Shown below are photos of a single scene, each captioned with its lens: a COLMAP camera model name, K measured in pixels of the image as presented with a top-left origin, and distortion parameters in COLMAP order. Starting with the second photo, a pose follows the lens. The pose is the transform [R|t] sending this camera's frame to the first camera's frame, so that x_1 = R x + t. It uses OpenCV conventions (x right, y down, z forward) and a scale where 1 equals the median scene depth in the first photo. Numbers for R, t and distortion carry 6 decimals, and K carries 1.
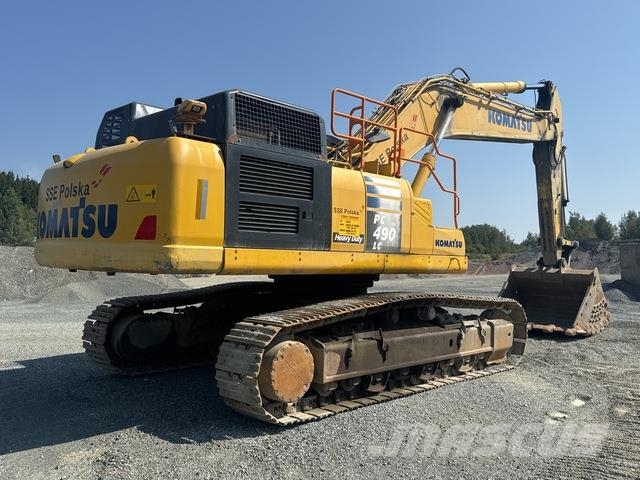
lens RADIAL K [[560.3, 0, 334.3], [0, 560.3, 245.8], [0, 0, 1]] dist [0.134772, -0.183266]
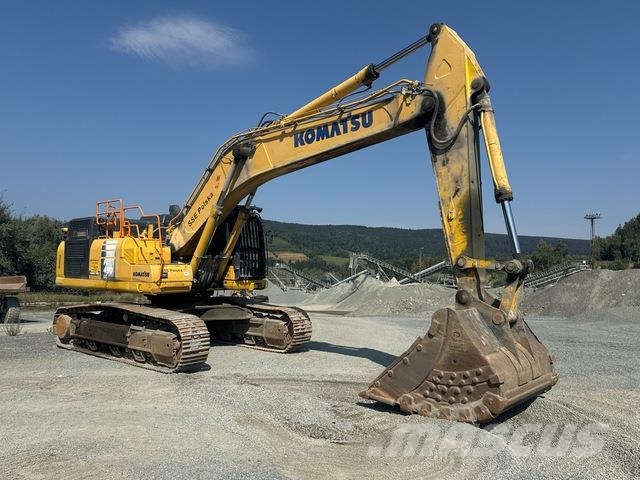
lens RADIAL K [[447.5, 0, 330.5], [0, 447.5, 244.1], [0, 0, 1]] dist [0.070515, -0.085312]
pose [[0.115507, -0.058821, -0.991563, 1.712475], [0.021832, 0.998154, -0.056669, -0.005942], [0.993067, -0.015102, 0.116578, 1.587143]]
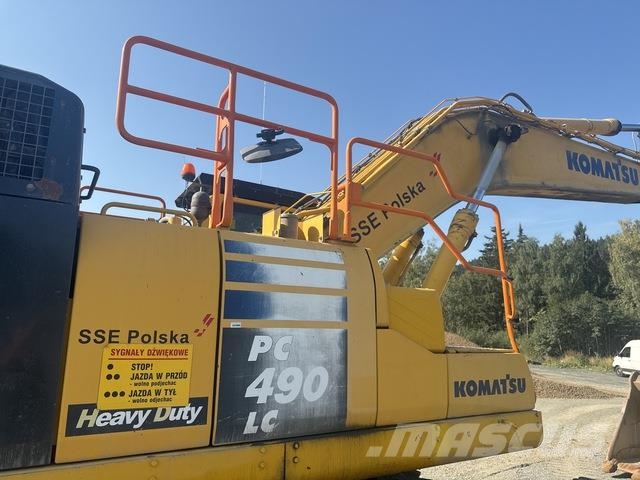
lens RADIAL K [[447.5, 0, 330.5], [0, 447.5, 244.1], [0, 0, 1]] dist [0.070515, -0.085312]
pose [[0.968434, -0.058503, -0.242309, 0.201453], [0.015138, 0.984078, -0.177091, -0.062521], [0.248812, 0.167833, 0.953900, 0.704178]]
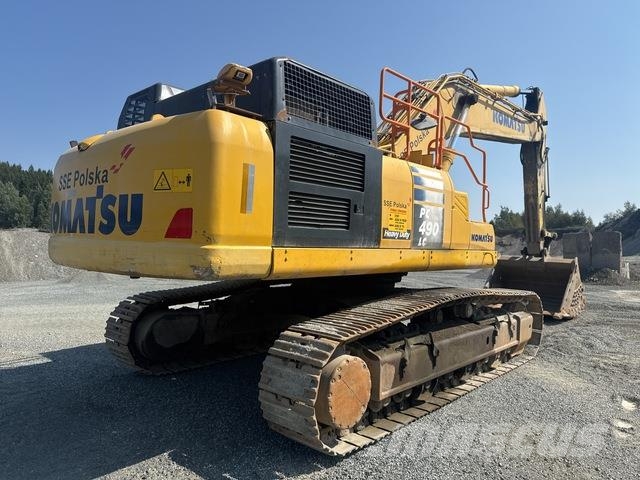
lens RADIAL K [[447.5, 0, 330.5], [0, 447.5, 244.1], [0, 0, 1]] dist [0.070515, -0.085312]
pose [[0.999280, 0.004368, 0.037684, -0.104011], [-0.005371, 0.999633, 0.026561, -0.014940], [-0.037554, -0.026744, 0.998937, 0.261423]]
